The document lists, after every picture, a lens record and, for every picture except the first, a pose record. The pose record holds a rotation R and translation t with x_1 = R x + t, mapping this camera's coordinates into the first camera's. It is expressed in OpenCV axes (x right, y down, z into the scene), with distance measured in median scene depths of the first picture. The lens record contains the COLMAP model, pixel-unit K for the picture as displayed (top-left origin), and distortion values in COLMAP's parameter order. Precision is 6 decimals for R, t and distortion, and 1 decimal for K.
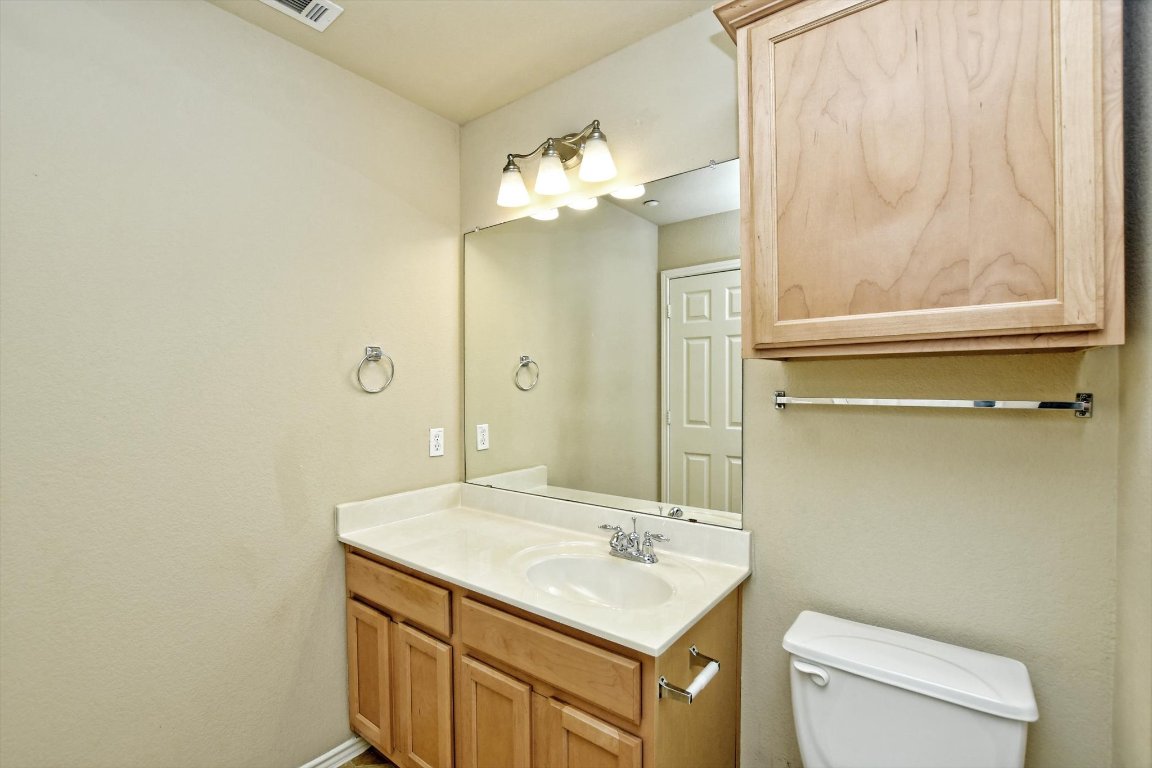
lens RADIAL K [[506.5, 0, 567.2], [0, 506.5, 393.2], [0, 0, 1]] dist [-0.030976, 0.000920]
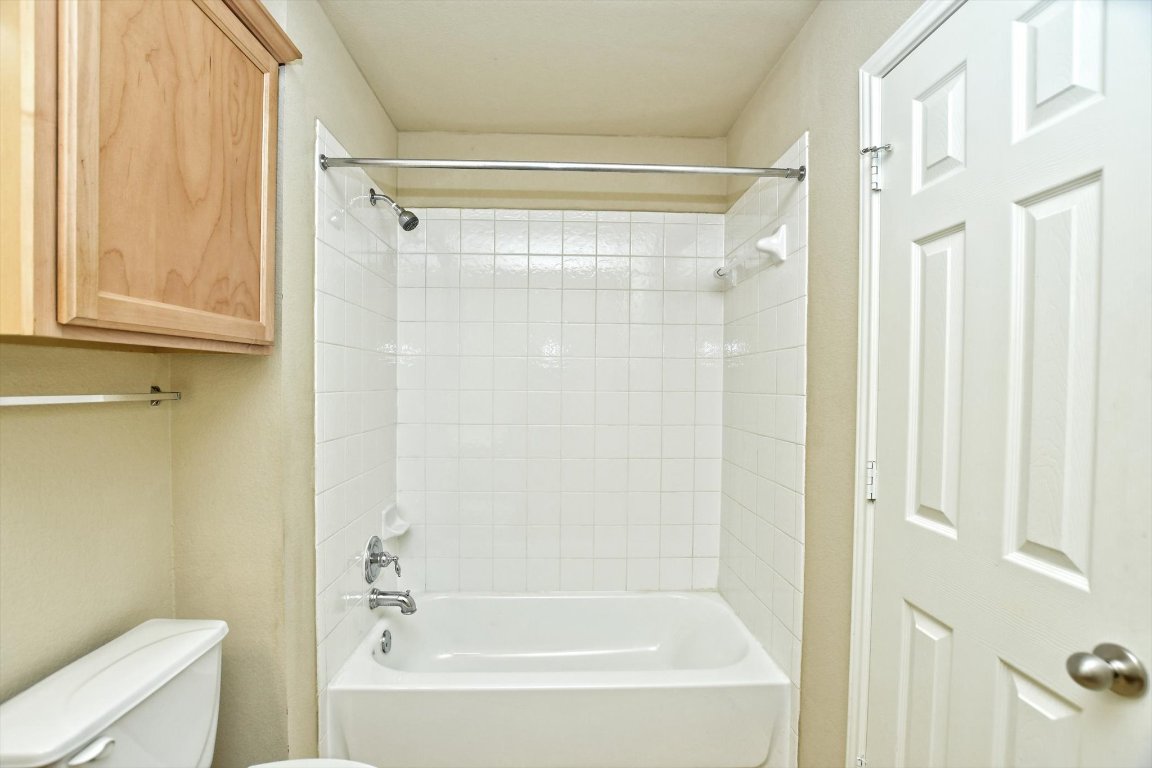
lens RADIAL K [[506.5, 0, 567.2], [0, 506.5, 393.2], [0, 0, 1]] dist [-0.030976, 0.000920]
pose [[-0.650256, -0.017562, 0.759512, -0.667090], [0.006657, 0.999563, 0.028812, -0.013361], [-0.759686, 0.023791, -0.649855, 1.133371]]
